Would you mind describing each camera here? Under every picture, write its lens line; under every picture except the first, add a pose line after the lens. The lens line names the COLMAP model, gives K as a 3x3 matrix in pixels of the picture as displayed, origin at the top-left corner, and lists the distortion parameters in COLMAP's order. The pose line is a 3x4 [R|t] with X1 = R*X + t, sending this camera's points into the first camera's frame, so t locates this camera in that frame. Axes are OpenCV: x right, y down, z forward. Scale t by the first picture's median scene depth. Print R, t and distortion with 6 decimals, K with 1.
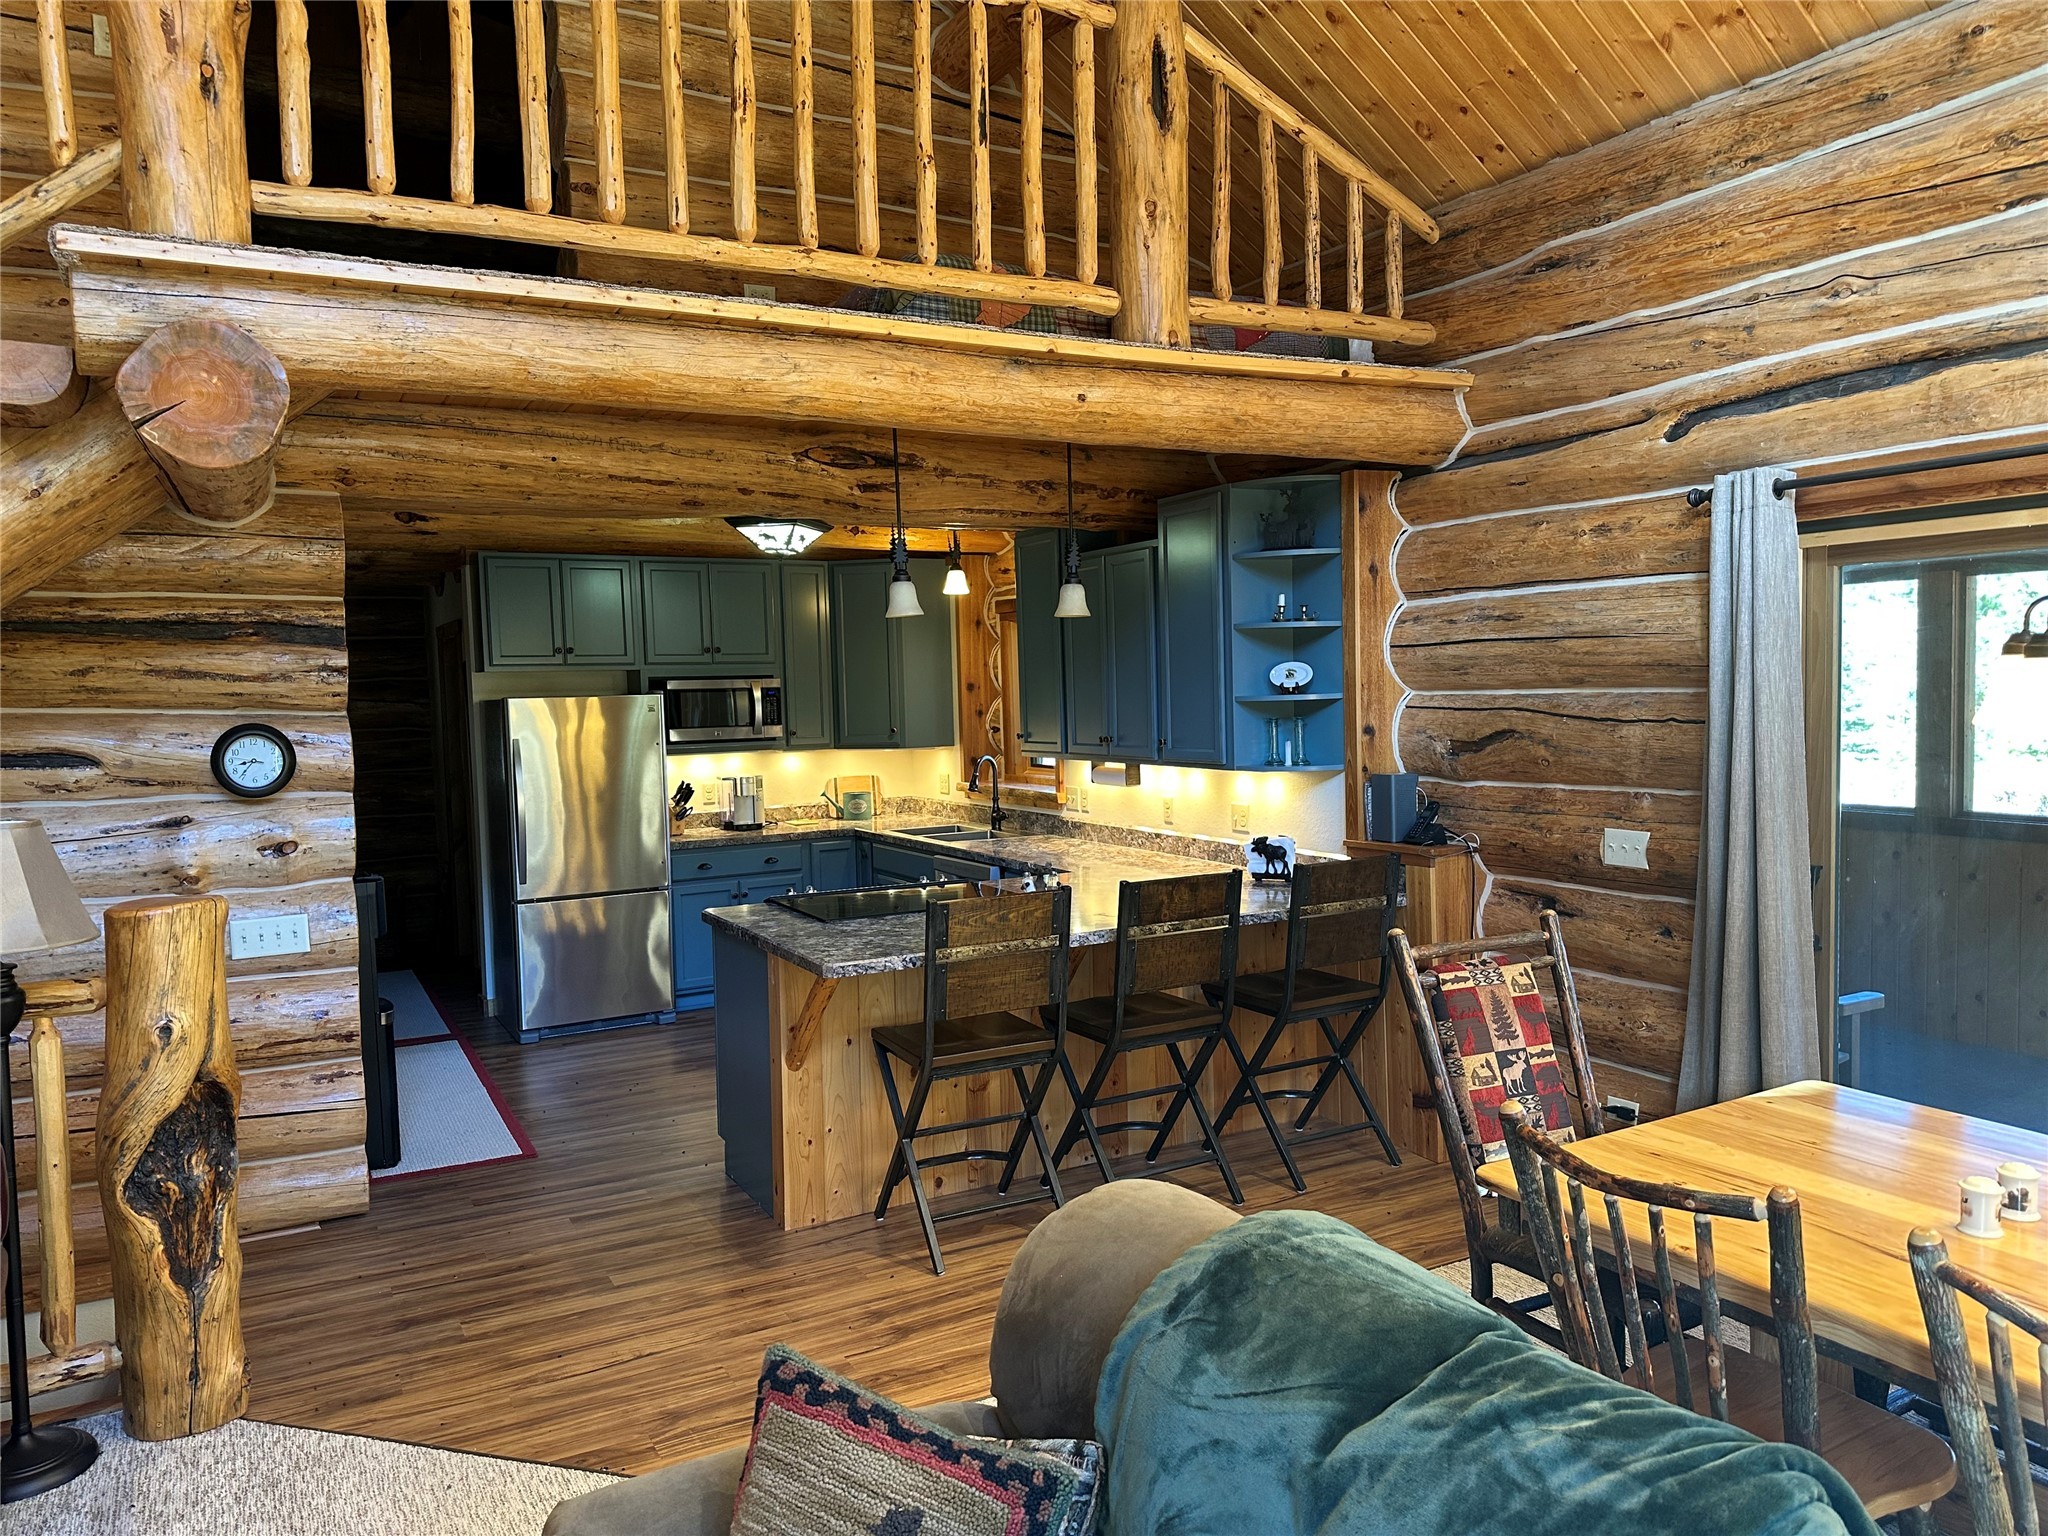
lens RADIAL K [[1414.2, 0, 1035.8], [0, 1414.2, 752.6], [0, 0, 1]] dist [0.063109, -0.075862]
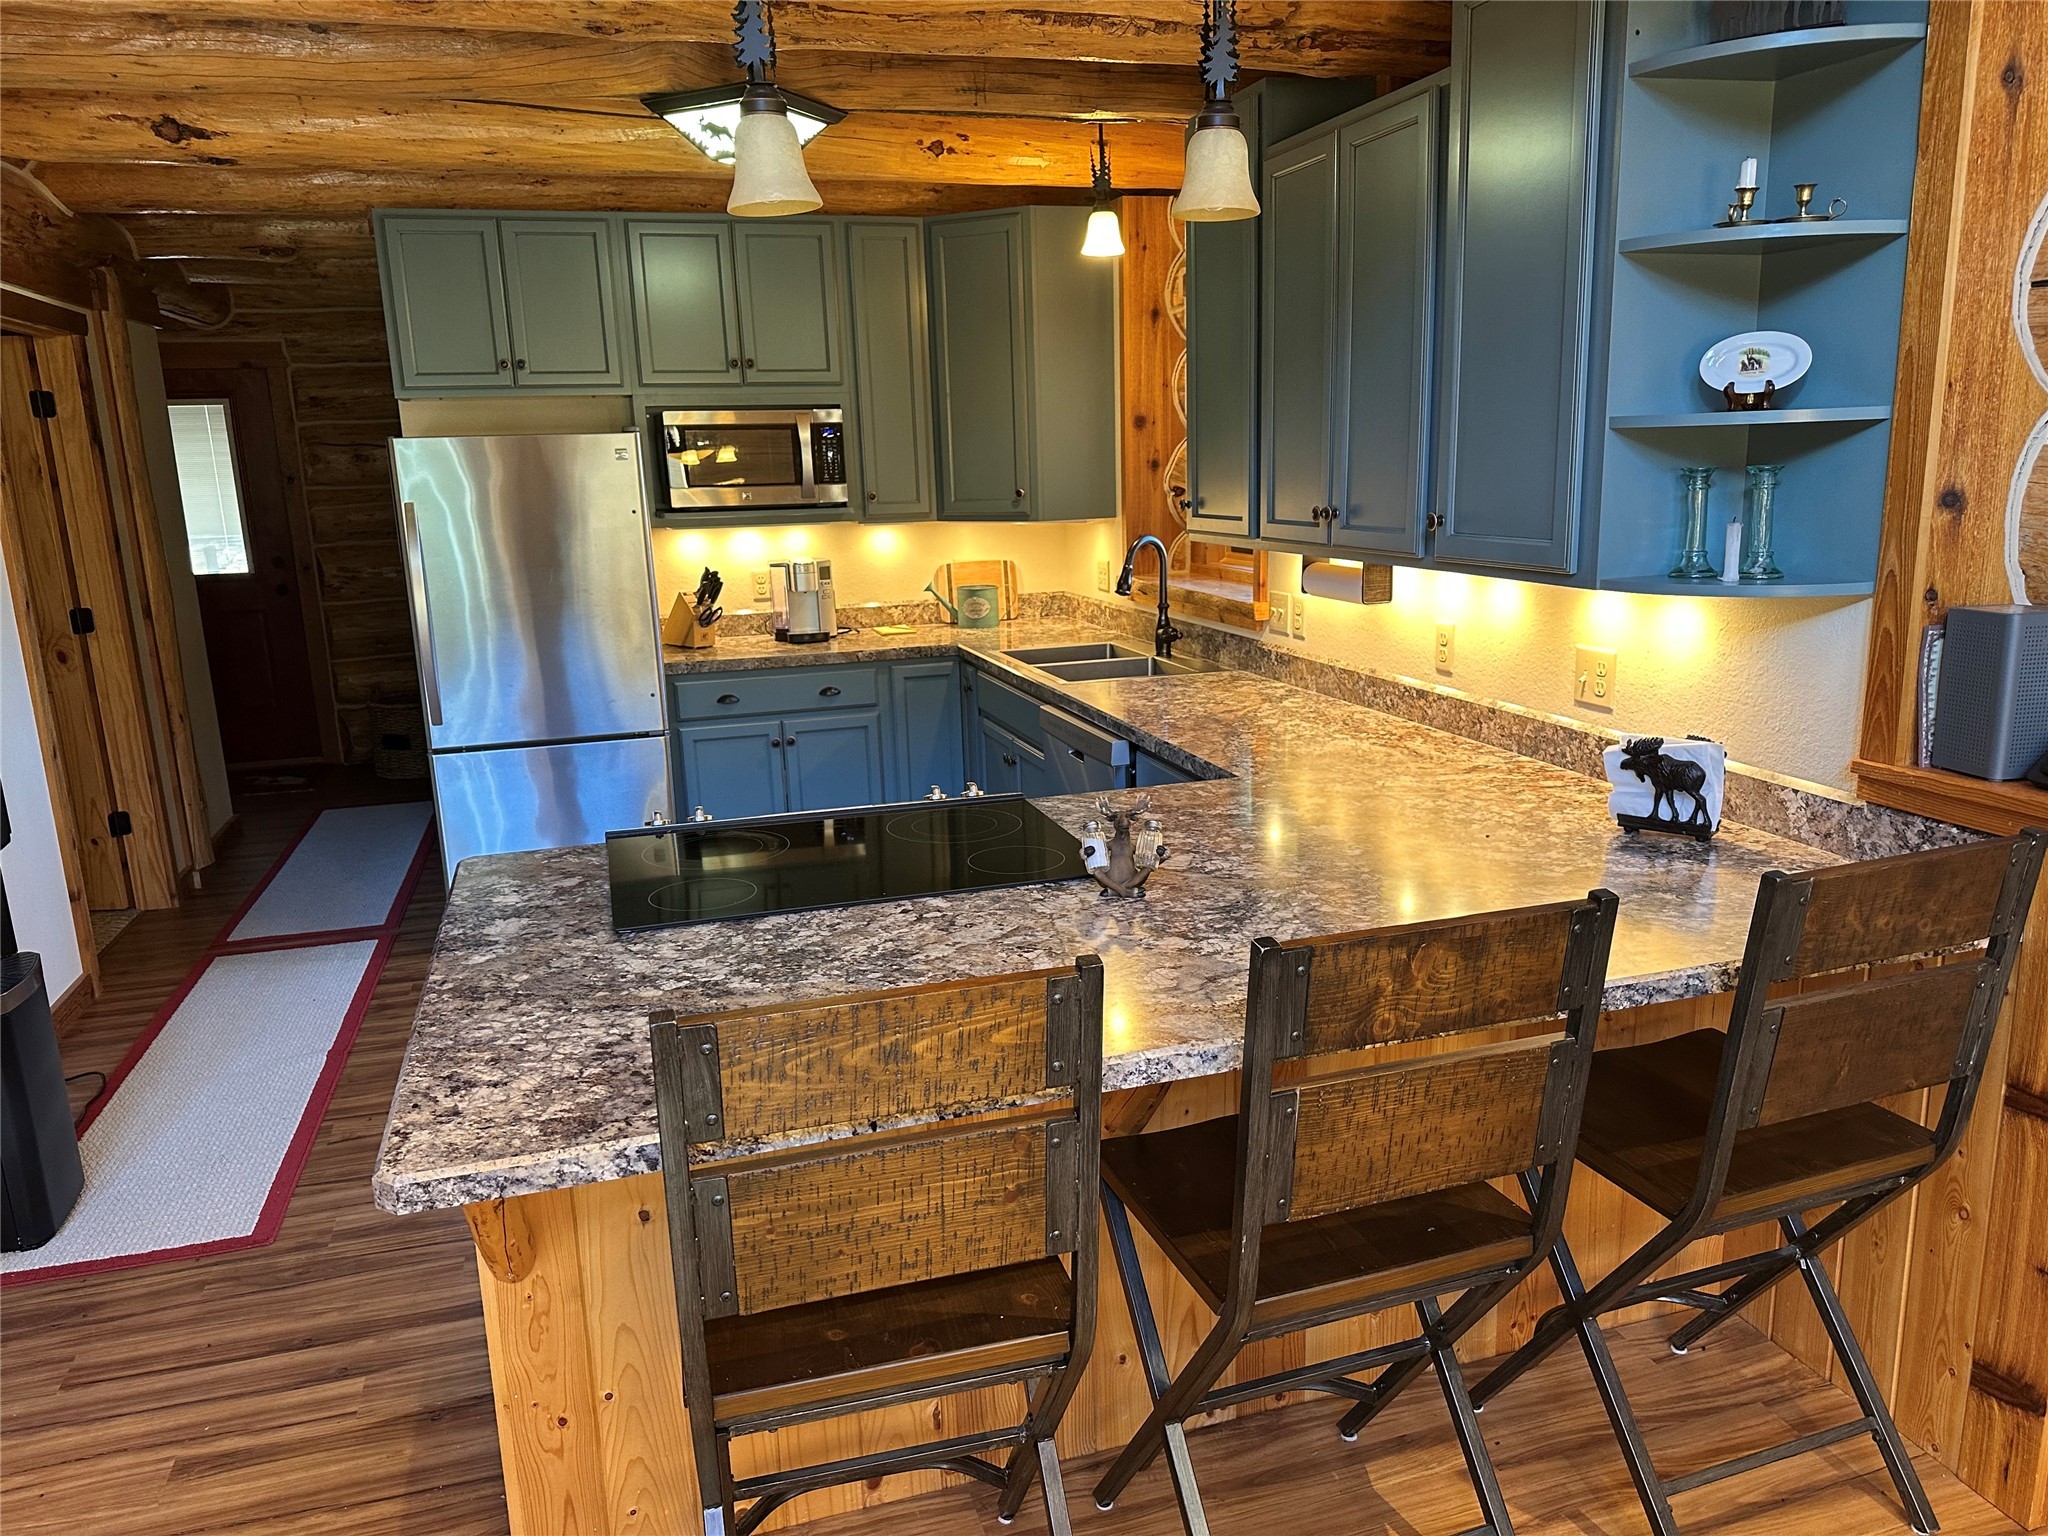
lens RADIAL K [[1414.2, 0, 1047.7], [0, 1414.2, 775.9], [0, 0, 1]] dist [0.063109, -0.075862]
pose [[0.980906, 0.041135, -0.190083, 0.056404], [-0.005539, 0.982888, 0.184119, -0.010761], [0.194404, -0.179550, 0.964349, 0.497144]]
